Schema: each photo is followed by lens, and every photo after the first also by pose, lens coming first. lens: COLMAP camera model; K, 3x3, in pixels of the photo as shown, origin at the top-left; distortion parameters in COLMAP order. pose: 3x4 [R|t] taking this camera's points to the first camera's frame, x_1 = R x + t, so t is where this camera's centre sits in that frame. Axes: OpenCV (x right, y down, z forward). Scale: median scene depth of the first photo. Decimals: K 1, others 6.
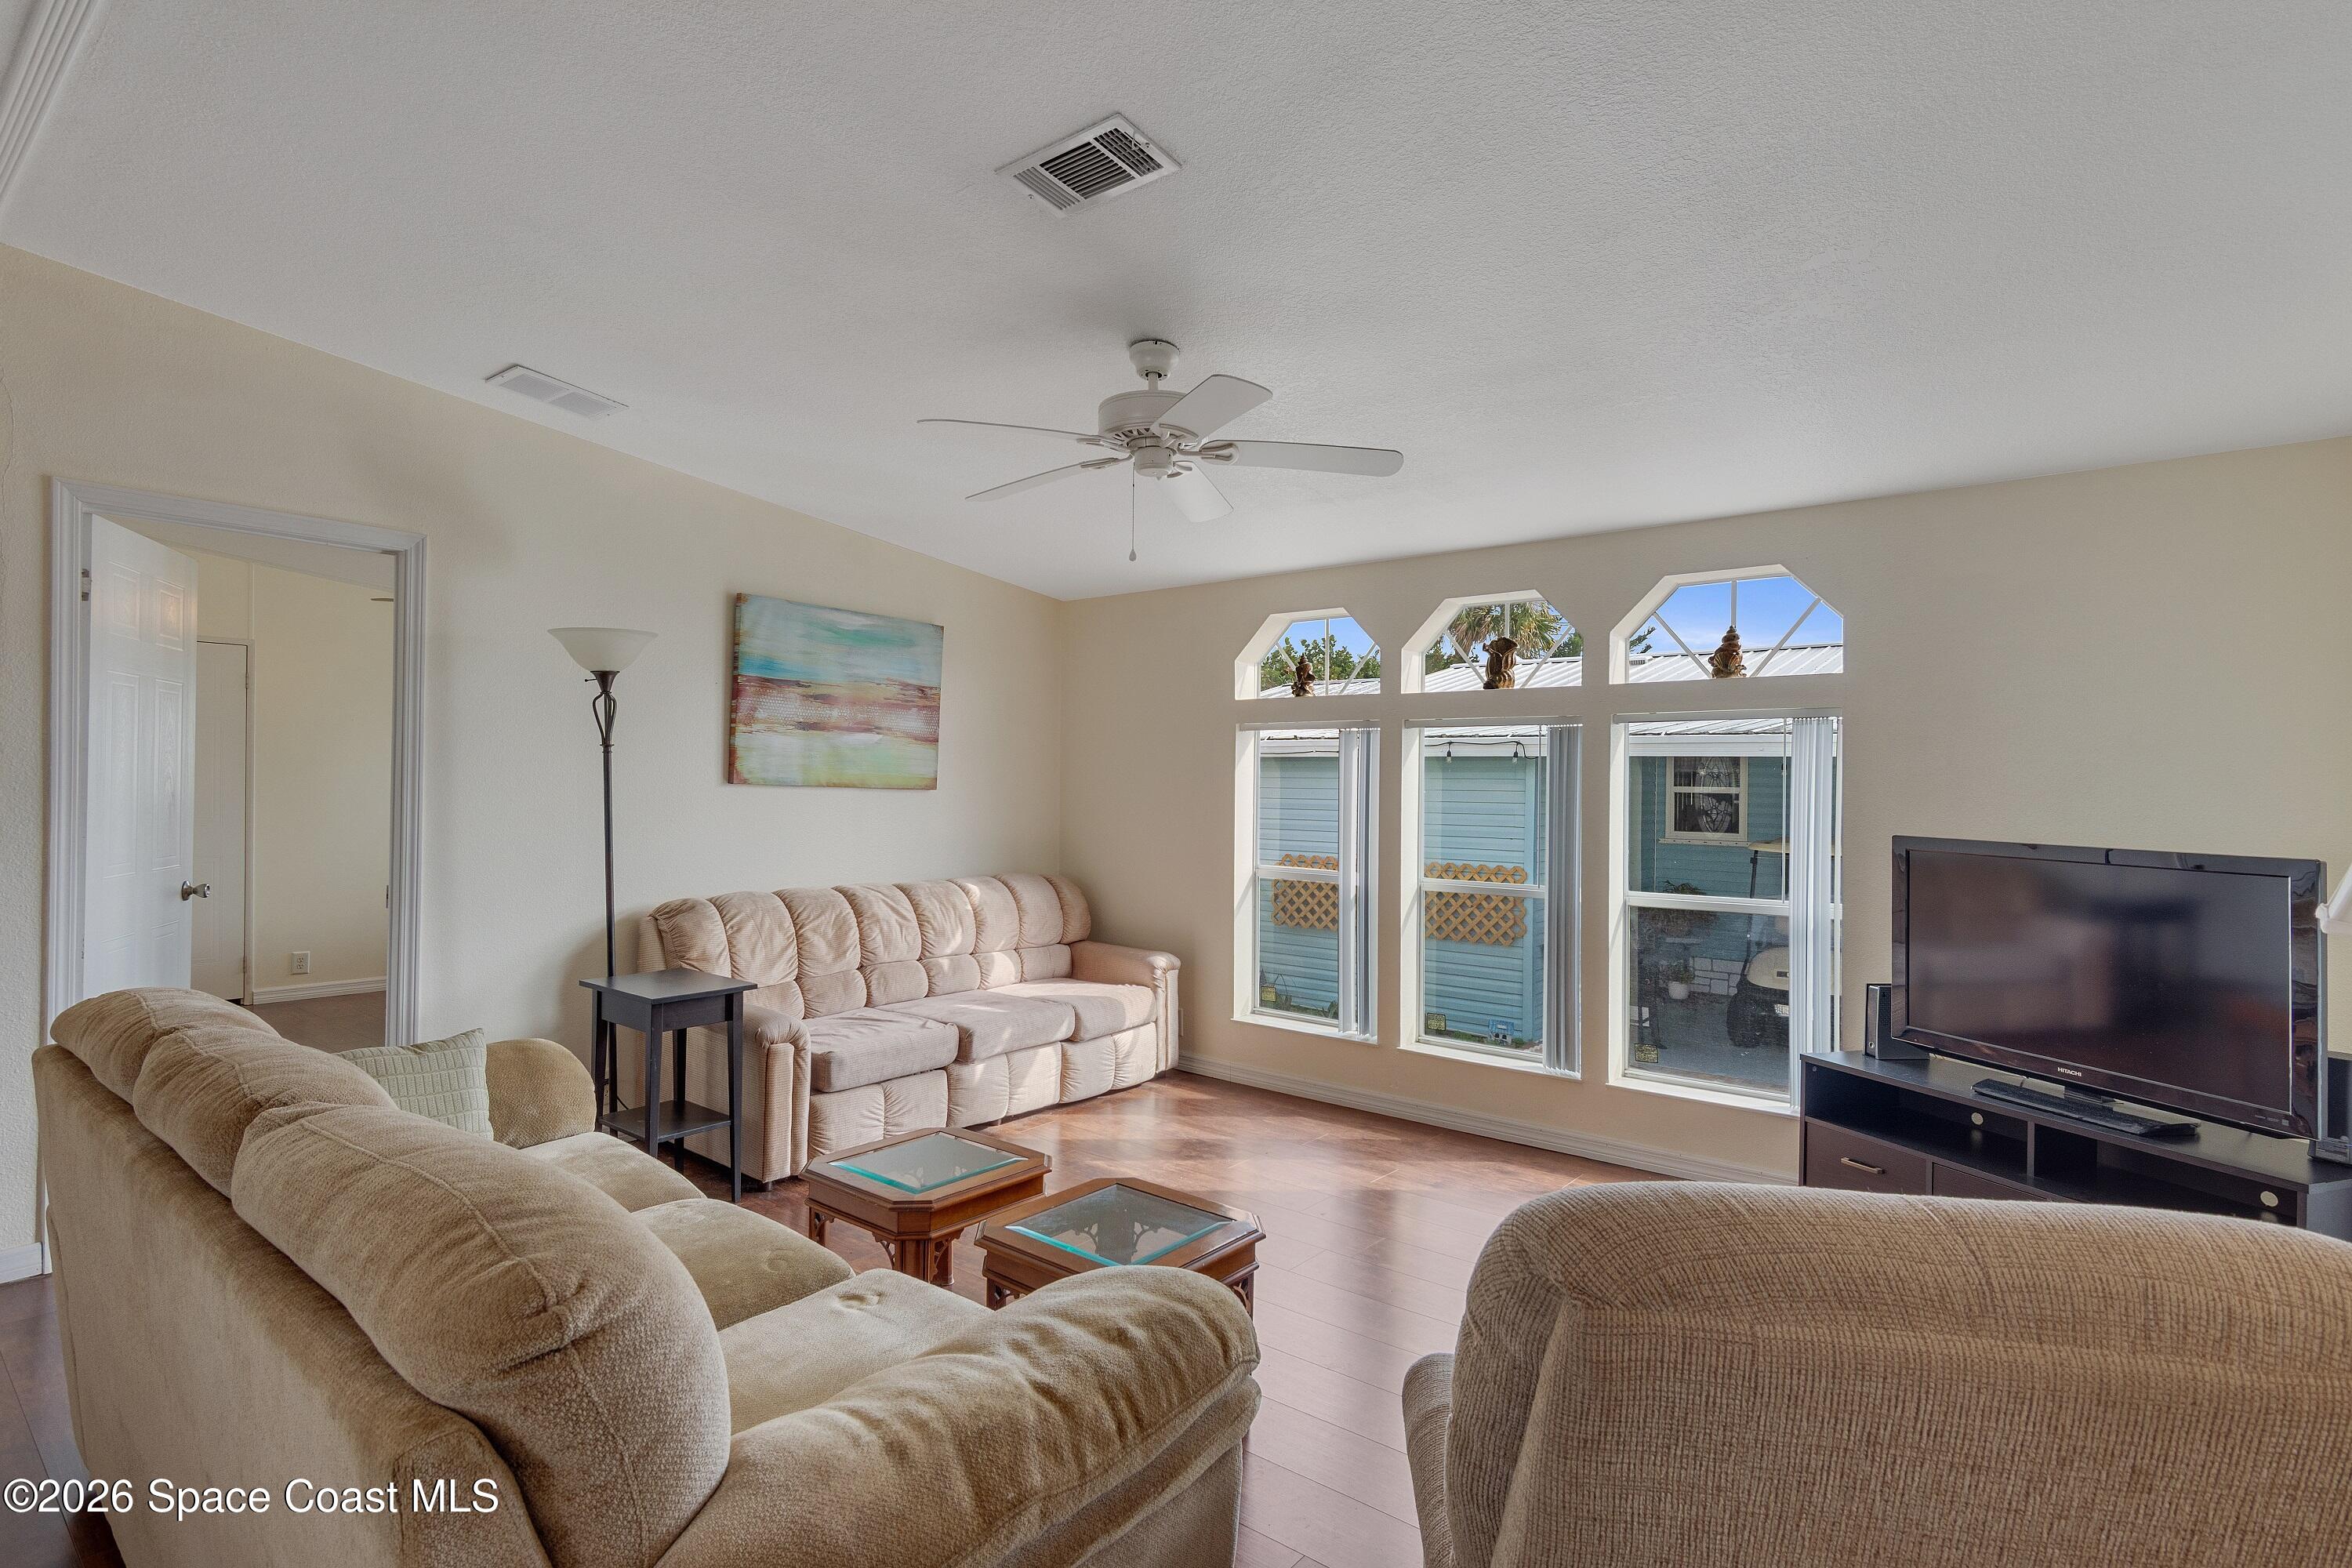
lens RADIAL K [[1137.9, 0, 1168.2], [0, 1137.9, 778.1], [0, 0, 1]] dist [-0.001972, -0.000526]
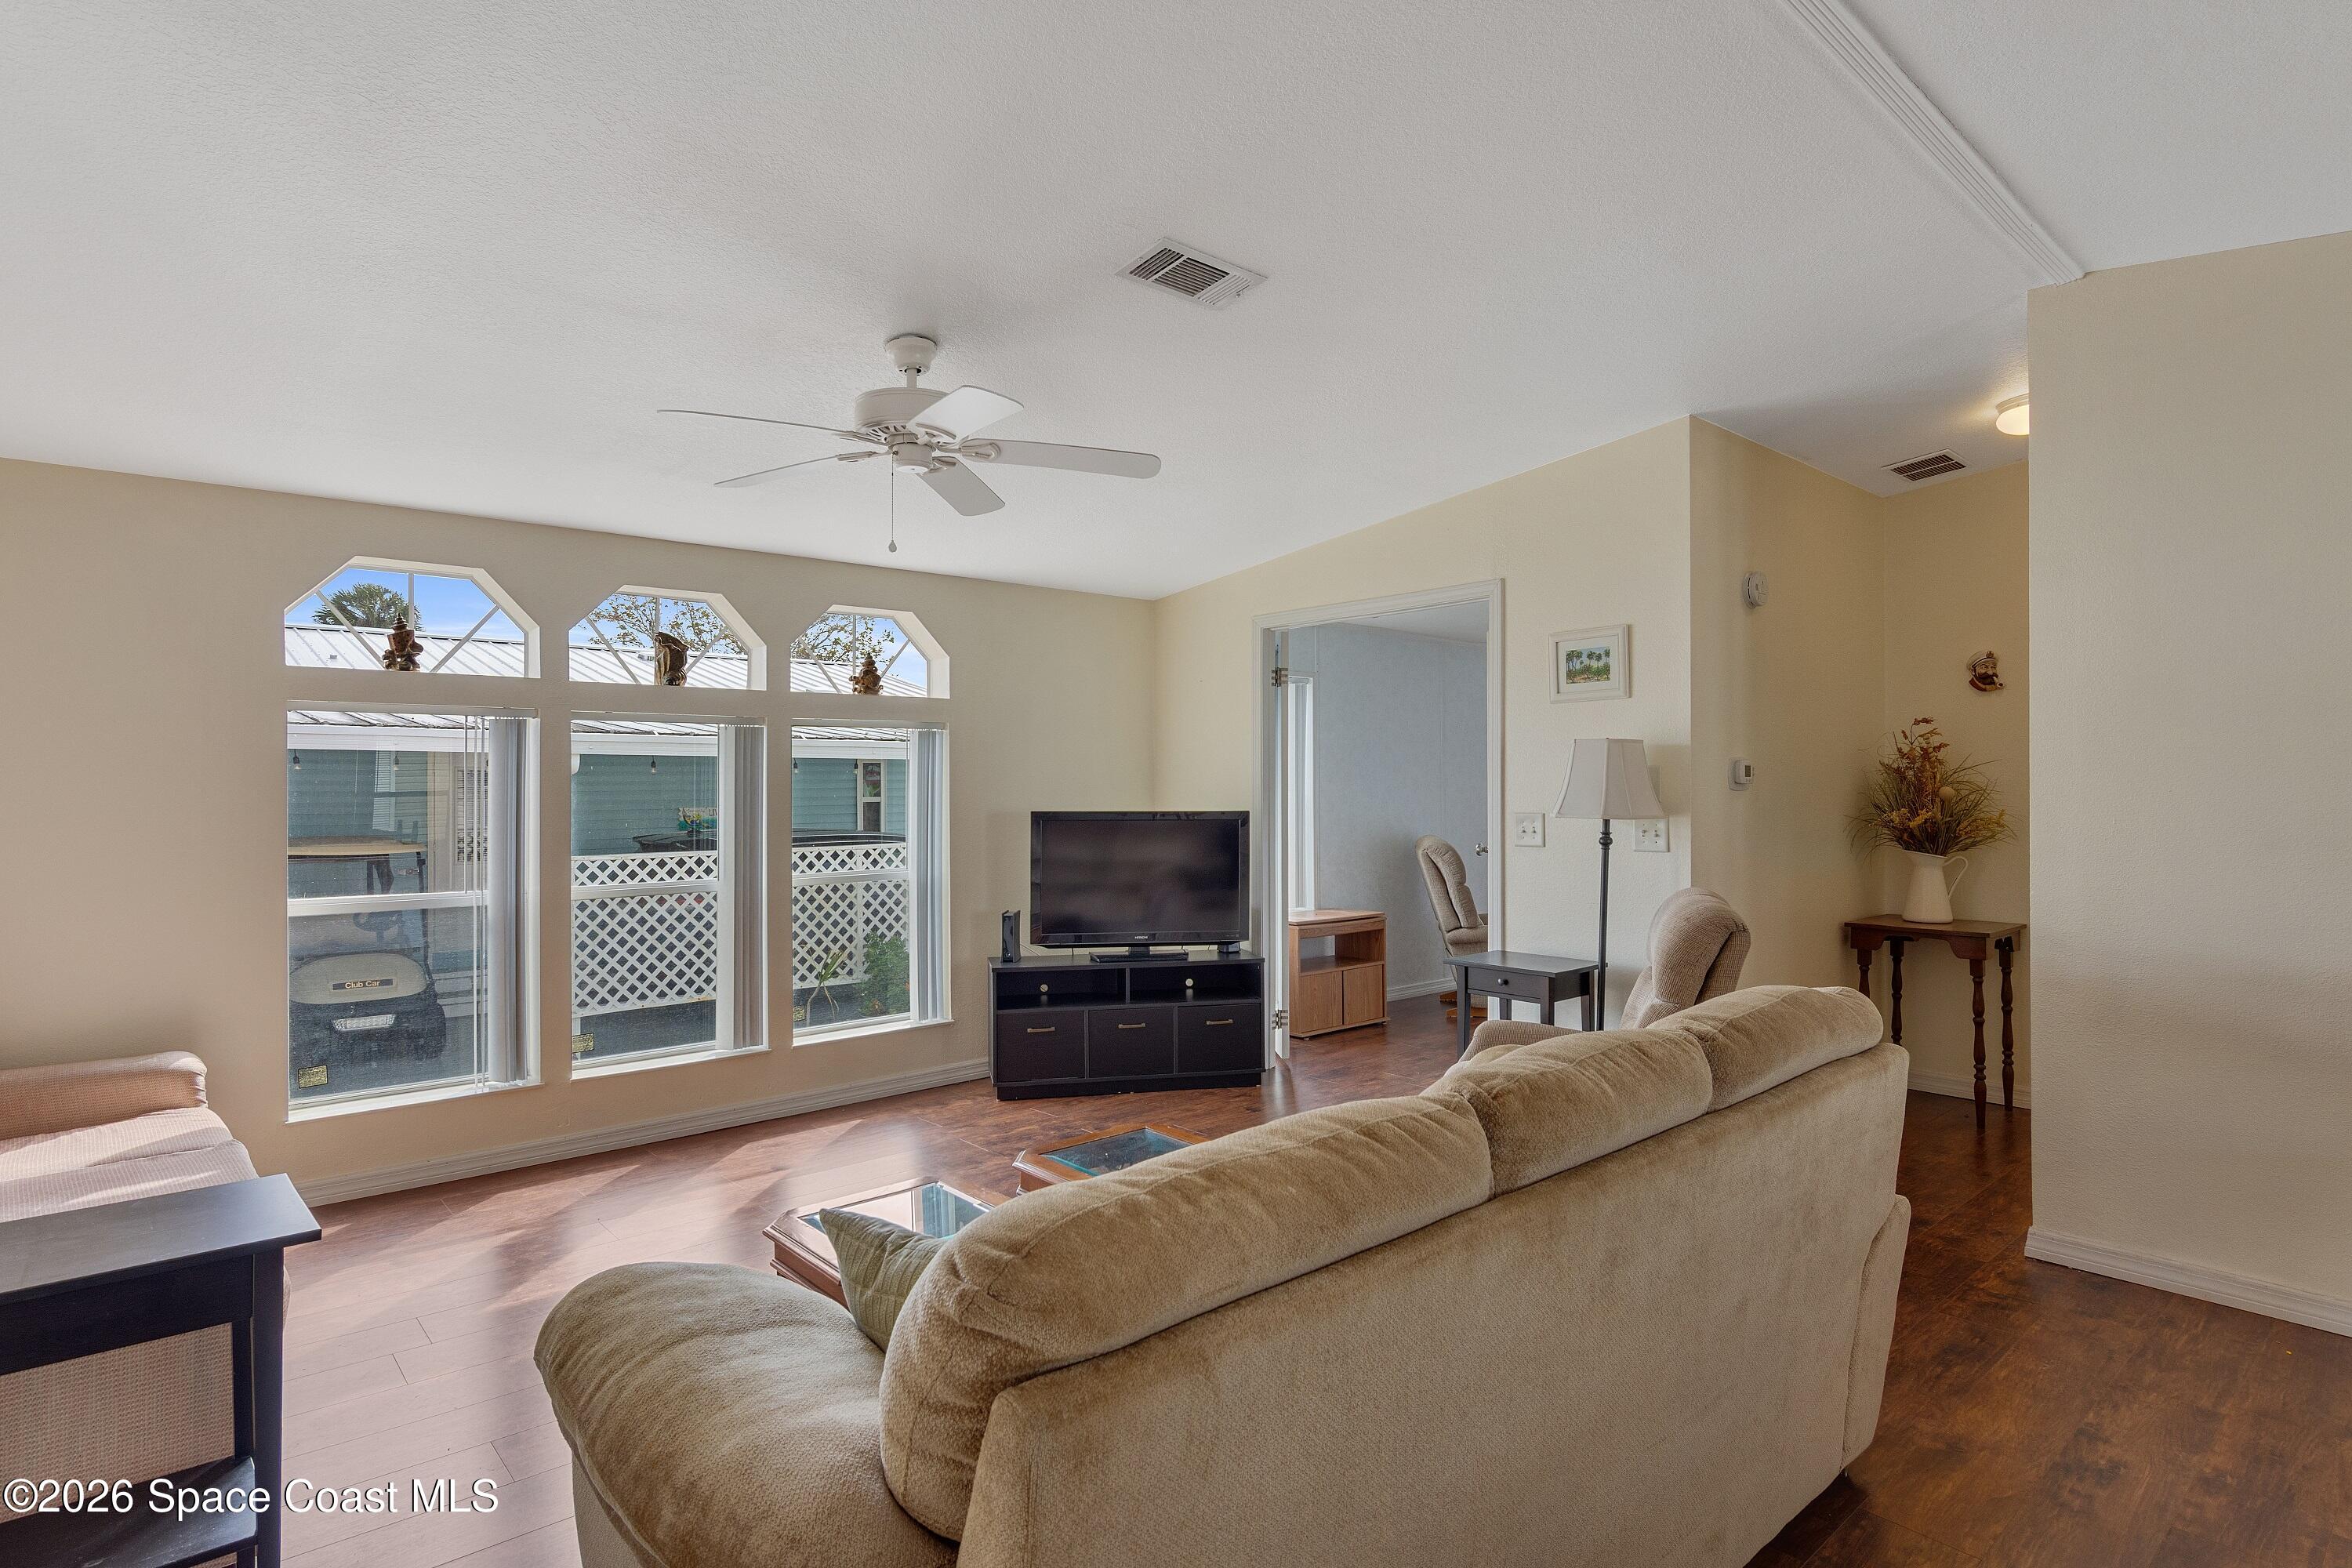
lens RADIAL K [[1202.8, 0, 1165.9], [0, 1202.8, 780.3], [0, 0, 1]] dist [-0.001624, 0.000095]
pose [[0.173541, -0.007232, 0.984800, -0.721013], [0.005409, 0.999965, 0.006390, -0.000854], [-0.984812, 0.004218, 0.173574, 0.425487]]
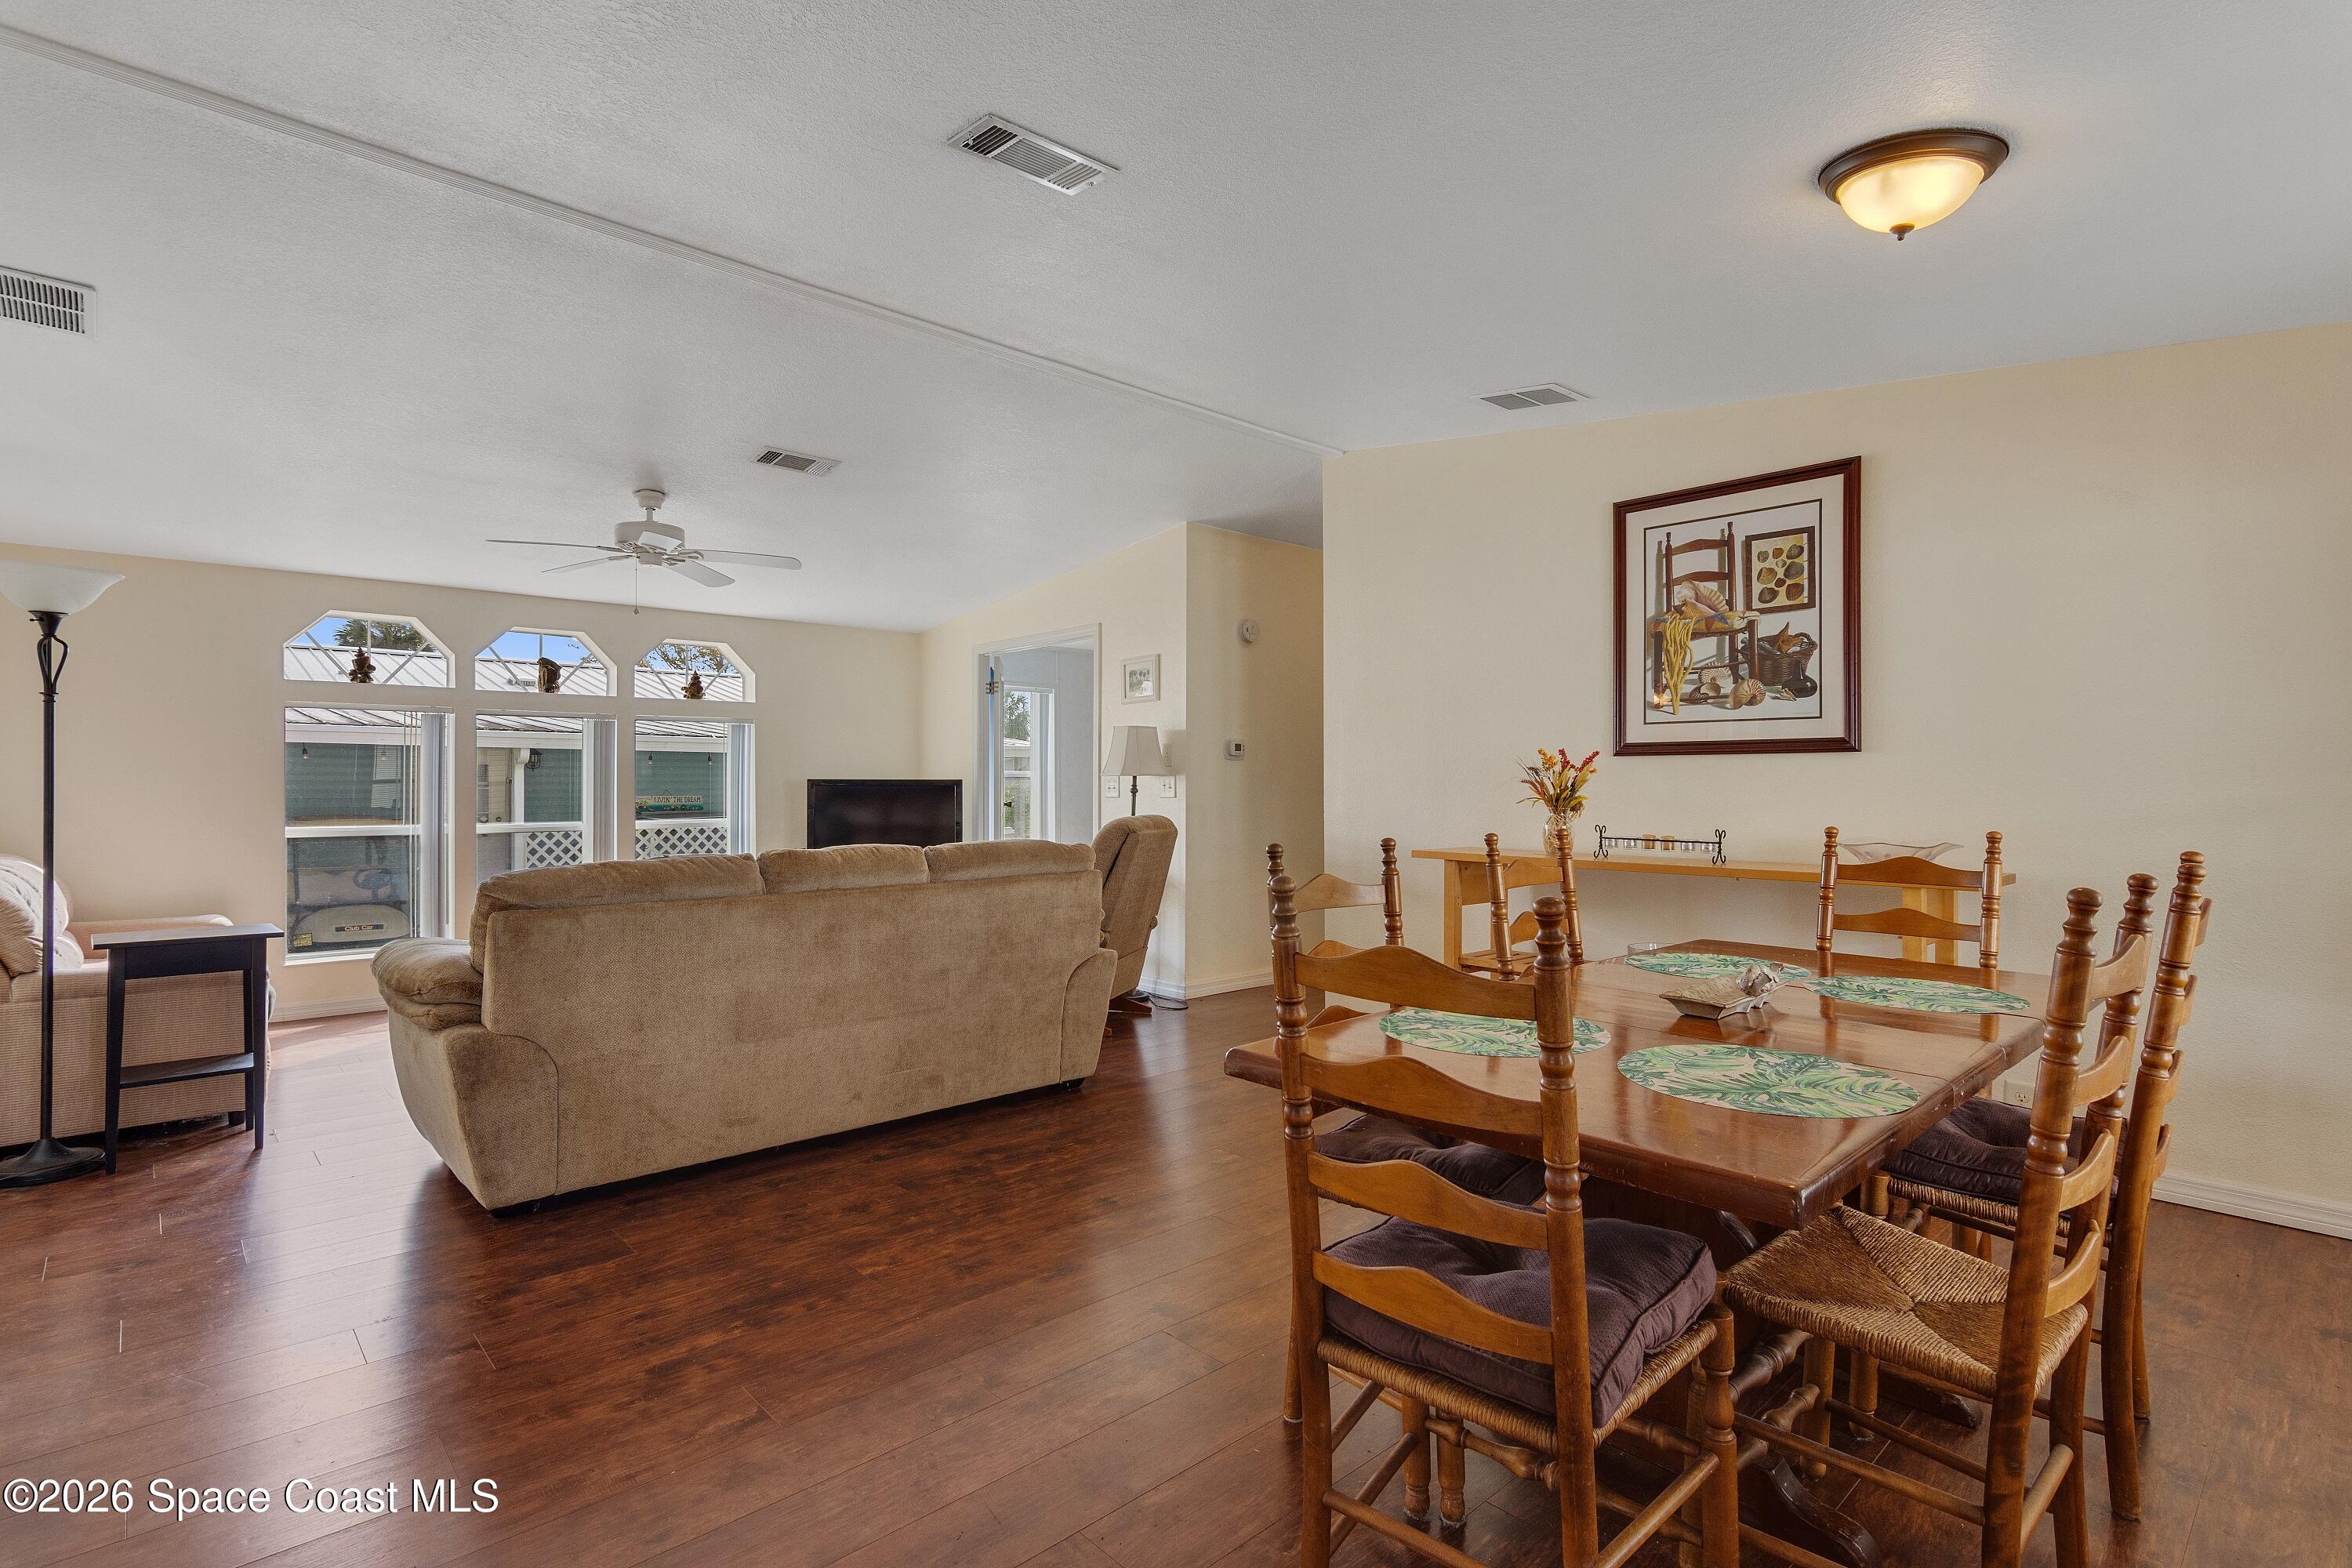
lens RADIAL K [[1137.9, 0, 1168.2], [0, 1137.9, 778.1], [0, 0, 1]] dist [-0.001972, -0.000526]
pose [[0.159926, 0.000403, 0.987129, -1.126697], [0.005041, 0.999987, -0.001225, 0.040988], [-0.987116, 0.005172, 0.159922, -0.036254]]
